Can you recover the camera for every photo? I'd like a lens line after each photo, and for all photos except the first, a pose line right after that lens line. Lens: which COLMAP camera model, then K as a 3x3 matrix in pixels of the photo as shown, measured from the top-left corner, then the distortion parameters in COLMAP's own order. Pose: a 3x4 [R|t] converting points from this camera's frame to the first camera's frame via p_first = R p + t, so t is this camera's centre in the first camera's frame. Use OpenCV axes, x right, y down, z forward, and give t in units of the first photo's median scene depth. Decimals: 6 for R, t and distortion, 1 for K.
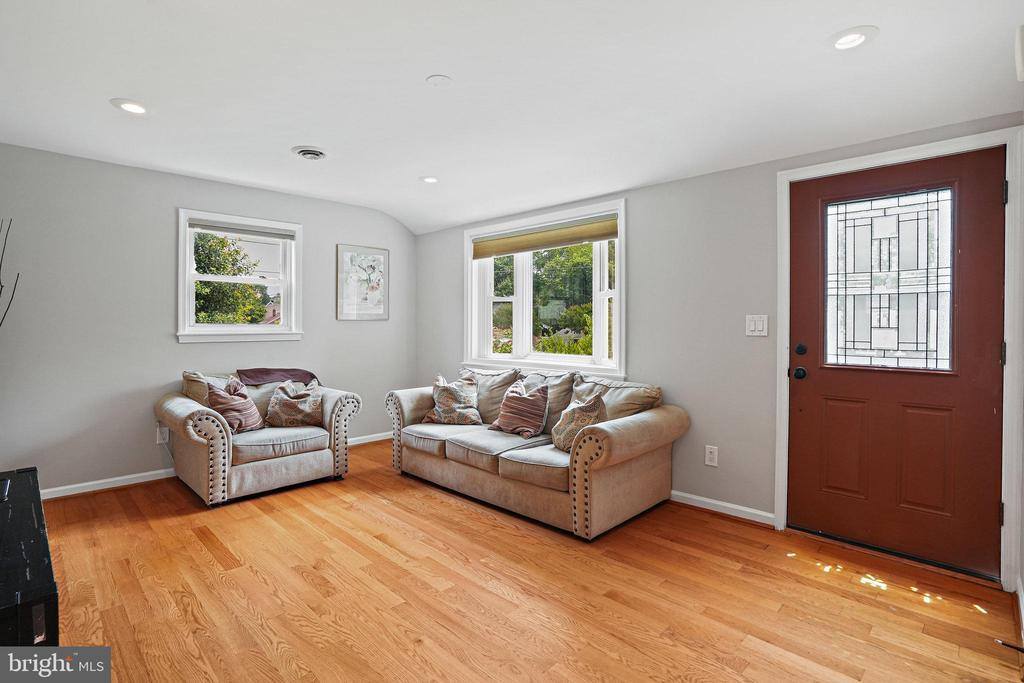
lens RADIAL K [[501.1, 0, 508.7], [0, 501.1, 328.6], [0, 0, 1]] dist [-0.014711, 0.000530]
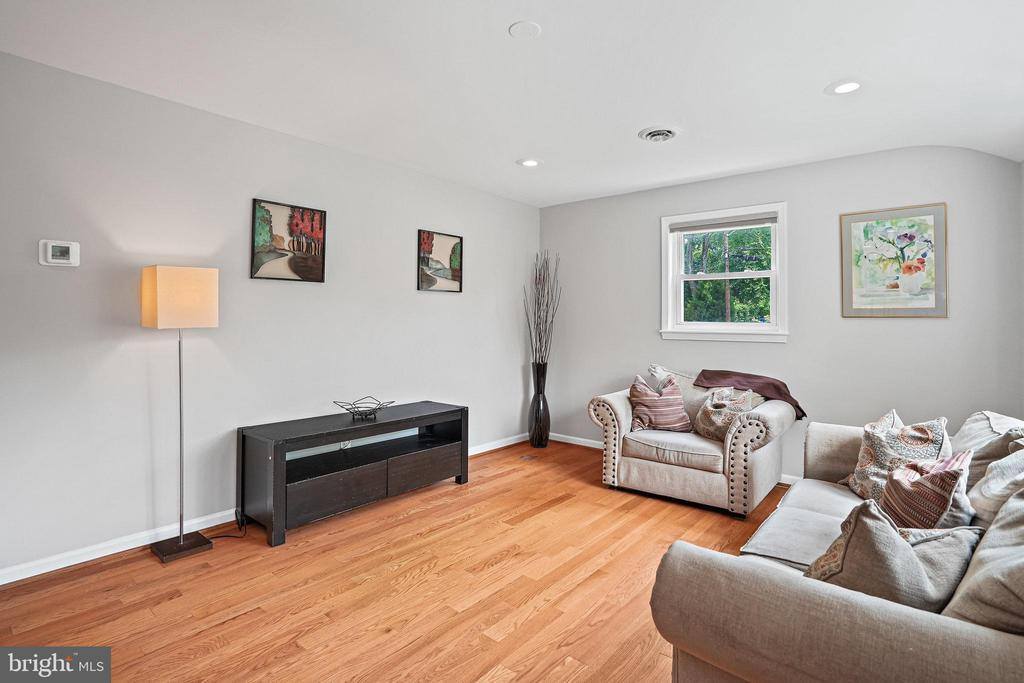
lens RADIAL K [[511.3, 0, 510.8], [0, 511.3, 315.8], [0, 0, 1]] dist [-0.063762, 0.028649]
pose [[0.087319, -0.012667, -0.996100, 0.491037], [-0.021134, 0.999671, -0.014565, 0.000568], [0.995956, 0.022323, 0.087023, 0.656444]]
